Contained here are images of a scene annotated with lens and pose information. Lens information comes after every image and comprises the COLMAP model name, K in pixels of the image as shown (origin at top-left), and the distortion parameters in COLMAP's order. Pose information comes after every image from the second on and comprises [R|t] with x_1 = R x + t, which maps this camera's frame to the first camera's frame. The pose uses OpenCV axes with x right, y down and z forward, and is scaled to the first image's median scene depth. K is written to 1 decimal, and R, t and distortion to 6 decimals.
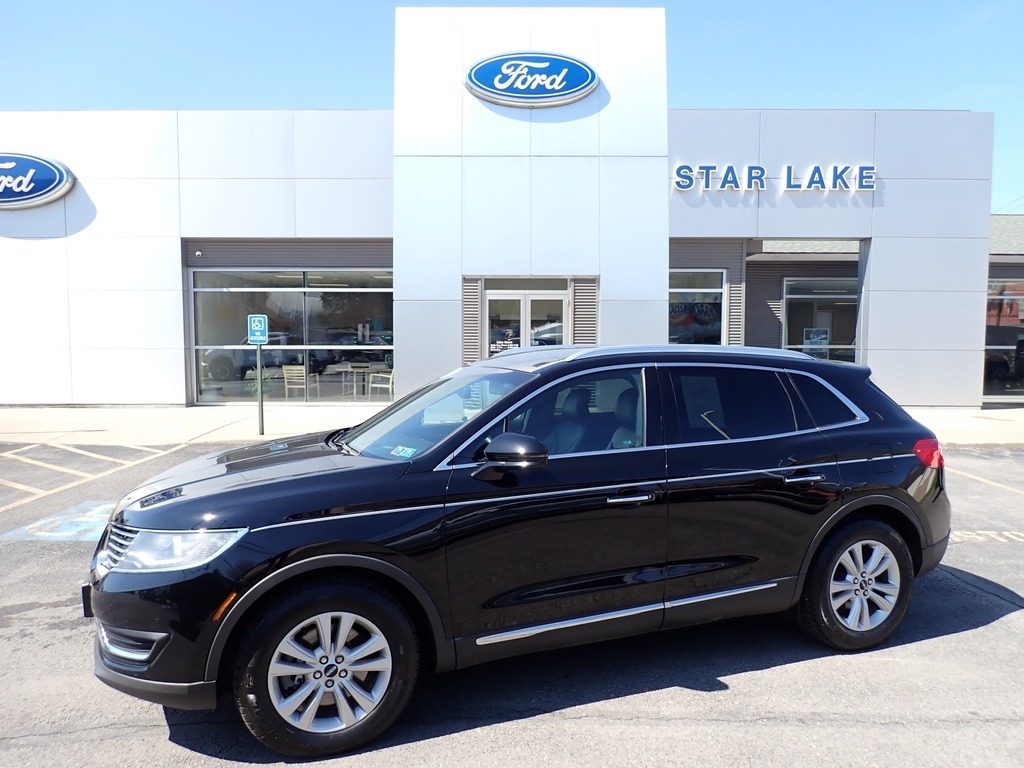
lens RADIAL K [[755.9, 0, 512.0], [0, 755.9, 384.0], [0, 0, 1]] dist [-0.005195, -0.008134]
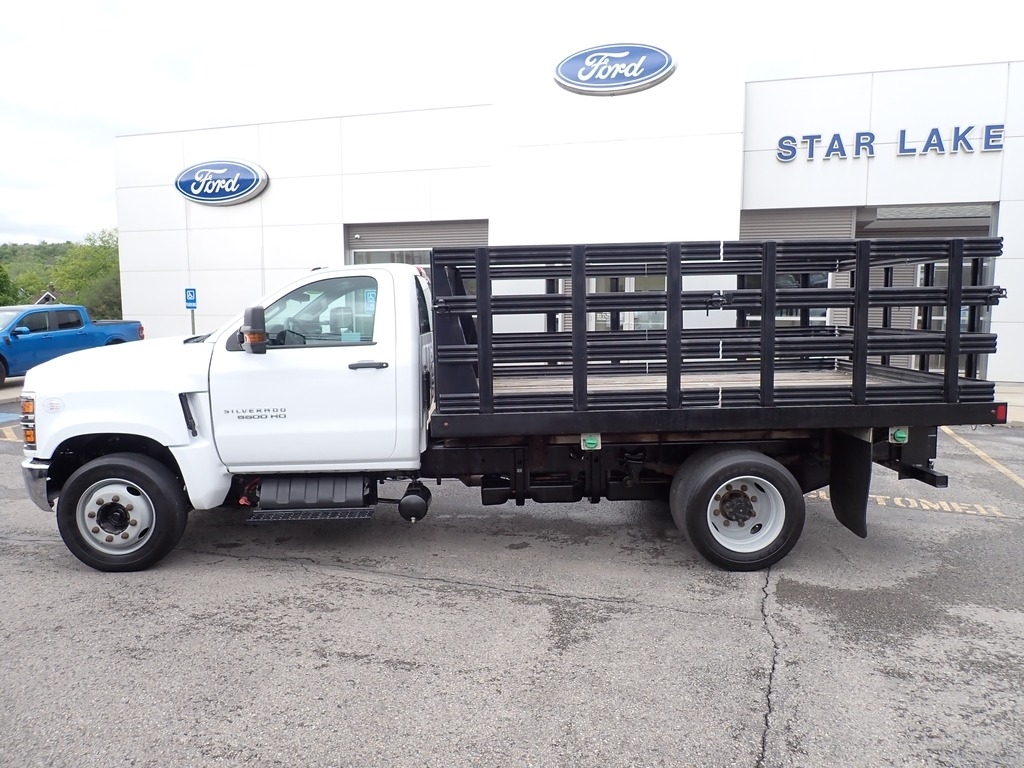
lens RADIAL K [[748.5, 0, 512.0], [0, 748.5, 384.0], [0, 0, 1]] dist [-0.006483, -0.007778]
pose [[0.952650, 0.033053, -0.302268, 0.228188], [-0.019773, 0.998704, 0.046891, 0.000099], [0.303426, -0.038694, 0.952069, -0.081141]]
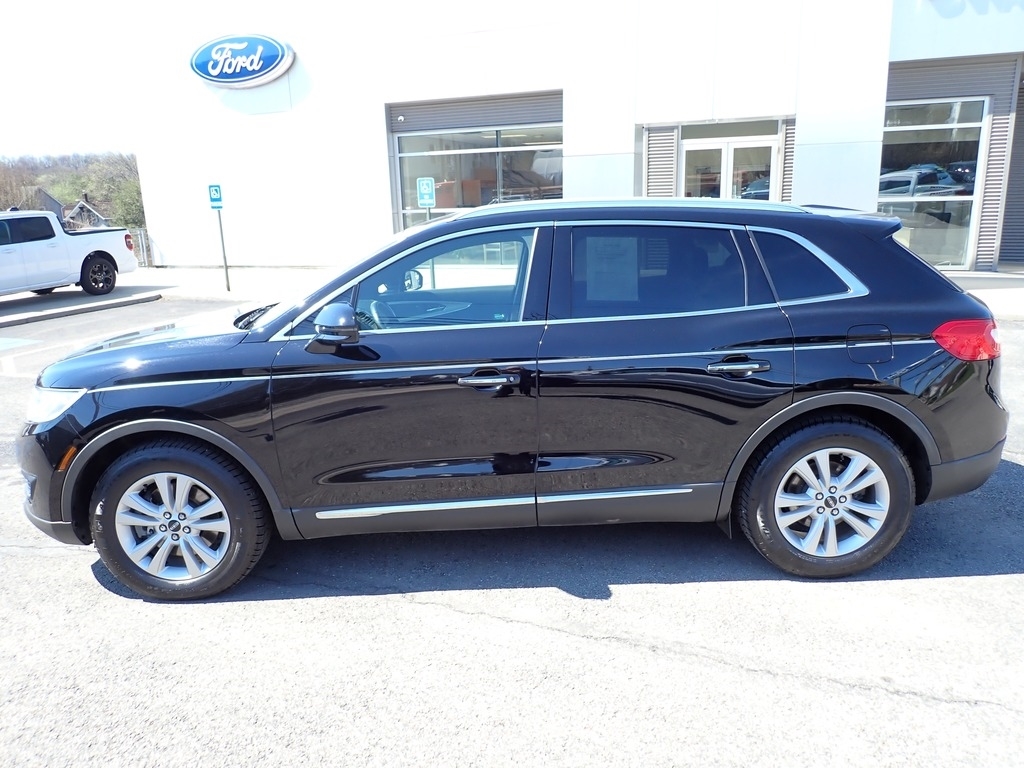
lens RADIAL K [[755.9, 0, 512.0], [0, 755.9, 384.0], [0, 0, 1]] dist [-0.005195, -0.008134]
pose [[0.935702, 0.056173, -0.348289, 0.129550], [0.007898, 0.983660, 0.179865, -0.000529], [0.352702, -0.171051, 0.919969, 0.052721]]
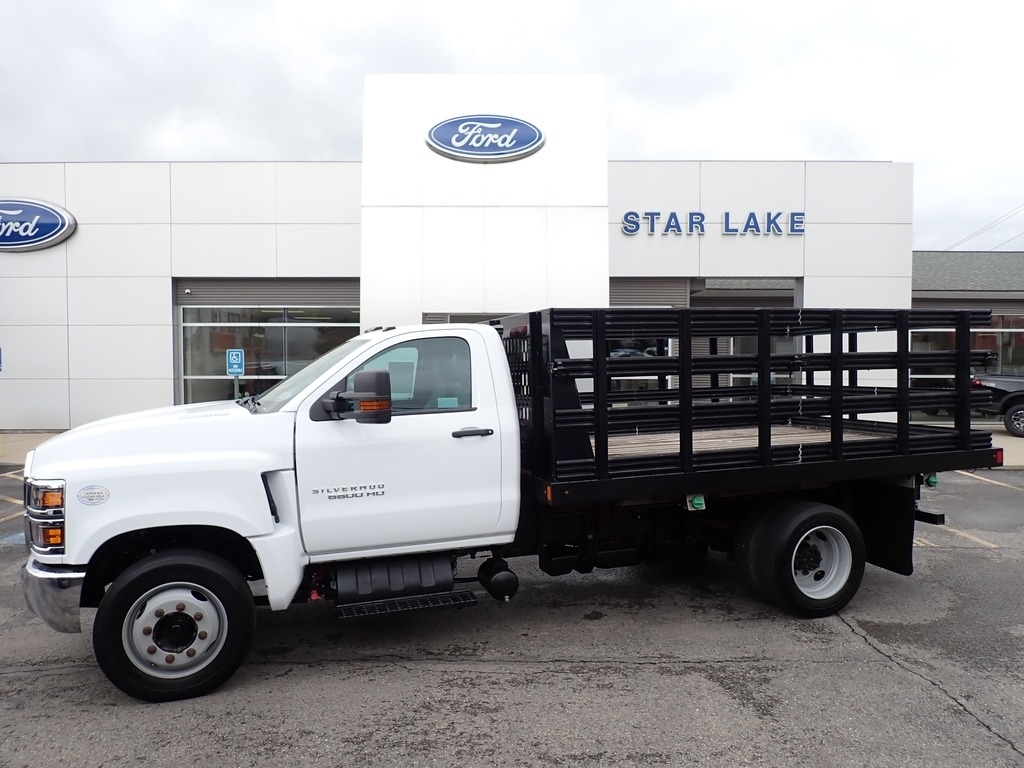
lens RADIAL K [[748.5, 0, 512.0], [0, 748.5, 384.0], [0, 0, 1]] dist [-0.006483, -0.007778]
pose [[0.999999, -0.000899, 0.000500, 0.064757], [0.000916, 0.999357, -0.035842, -0.000405], [-0.000467, 0.035843, 0.999357, -0.092567]]
